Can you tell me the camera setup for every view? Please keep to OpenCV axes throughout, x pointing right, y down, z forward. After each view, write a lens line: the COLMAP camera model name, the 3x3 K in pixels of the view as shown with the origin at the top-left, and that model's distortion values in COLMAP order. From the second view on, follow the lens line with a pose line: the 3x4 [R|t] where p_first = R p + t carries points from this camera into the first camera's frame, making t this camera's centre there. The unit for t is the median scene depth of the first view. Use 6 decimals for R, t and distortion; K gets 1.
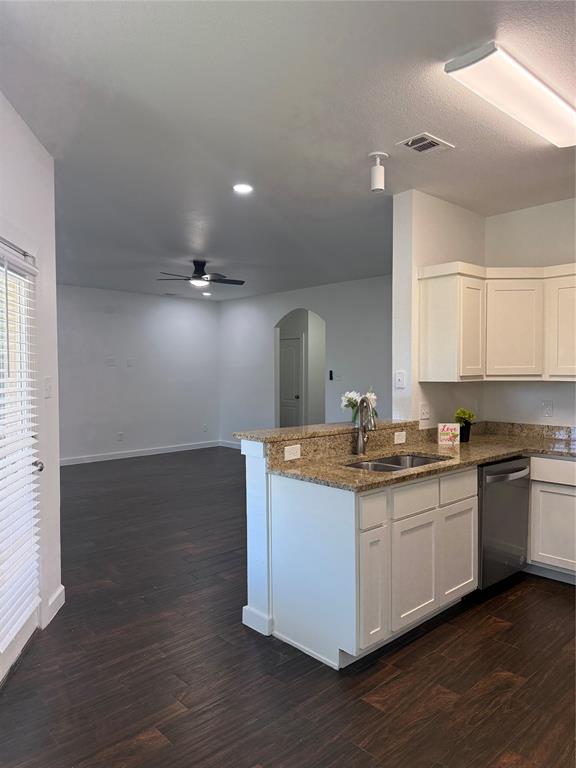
lens RADIAL K [[545.5, 0, 283.5], [0, 545.5, 383.4], [0, 0, 1]] dist [0.040301, -0.034821]
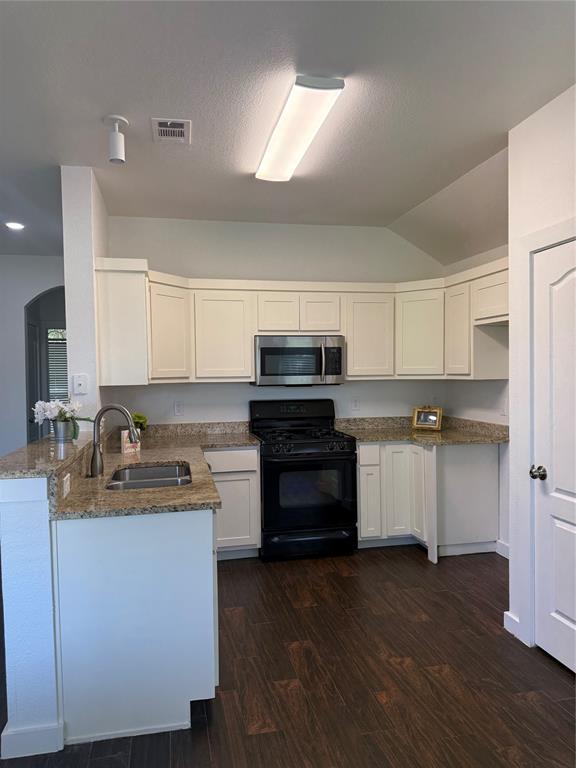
lens RADIAL K [[545.5, 0, 284.8], [0, 545.5, 384.4], [0, 0, 1]] dist [0.040301, -0.034821]
pose [[0.513770, -0.023166, 0.857615, -0.436293], [0.029283, 0.999526, 0.009457, -0.007044], [-0.857428, 0.020255, 0.514205, 0.348361]]
